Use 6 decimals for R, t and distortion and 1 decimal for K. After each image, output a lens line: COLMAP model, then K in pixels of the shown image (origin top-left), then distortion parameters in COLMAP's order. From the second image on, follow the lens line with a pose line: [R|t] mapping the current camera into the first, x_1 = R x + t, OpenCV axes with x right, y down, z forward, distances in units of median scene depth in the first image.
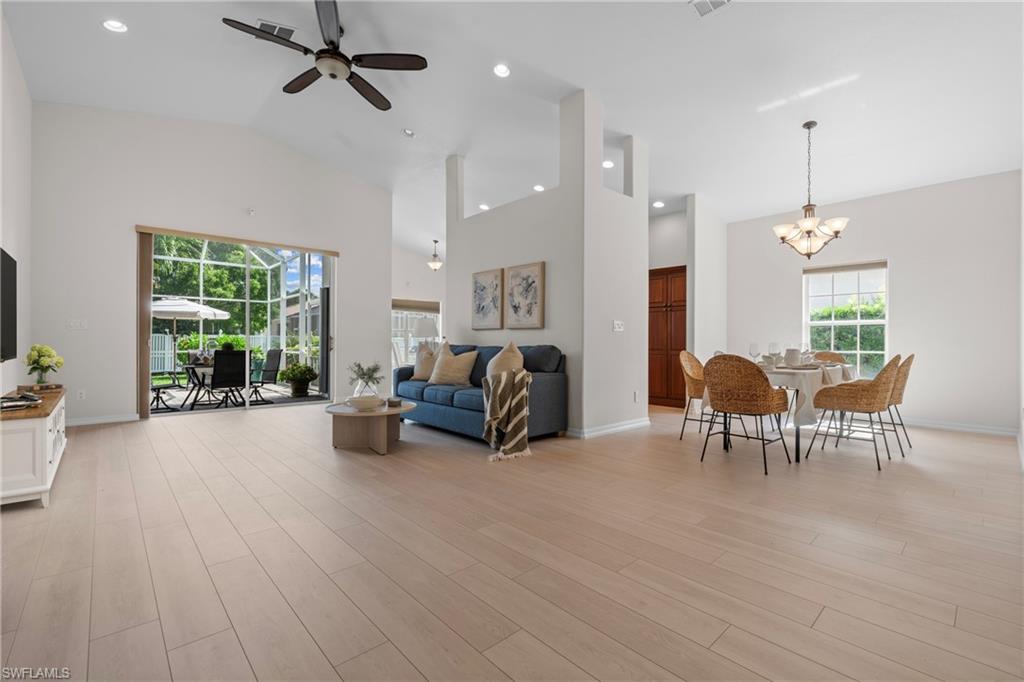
lens RADIAL K [[453.7, 0, 508.7], [0, 453.7, 339.4], [0, 0, 1]] dist [-0.001693, 0.000349]
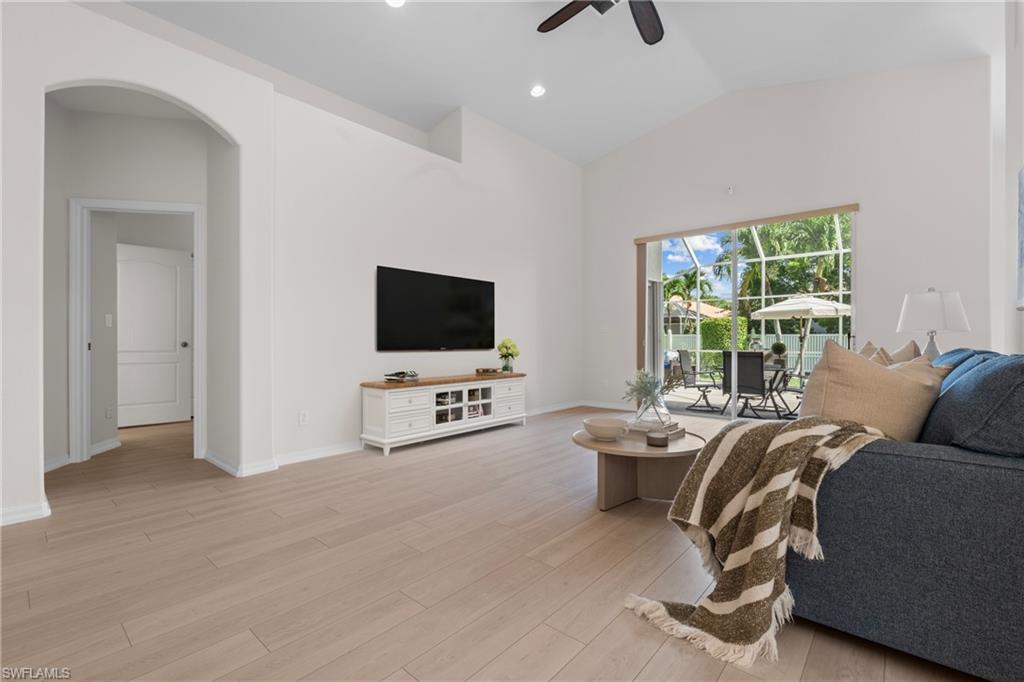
lens RADIAL K [[453.7, 0, 510.2], [0, 453.7, 343.2], [0, 0, 1]] dist [-0.001693, 0.000349]
pose [[0.123984, 0.004485, -0.992274, 0.264740], [0.003255, 0.999983, 0.004927, 0.002281], [0.992279, -0.003841, 0.123967, 0.550625]]
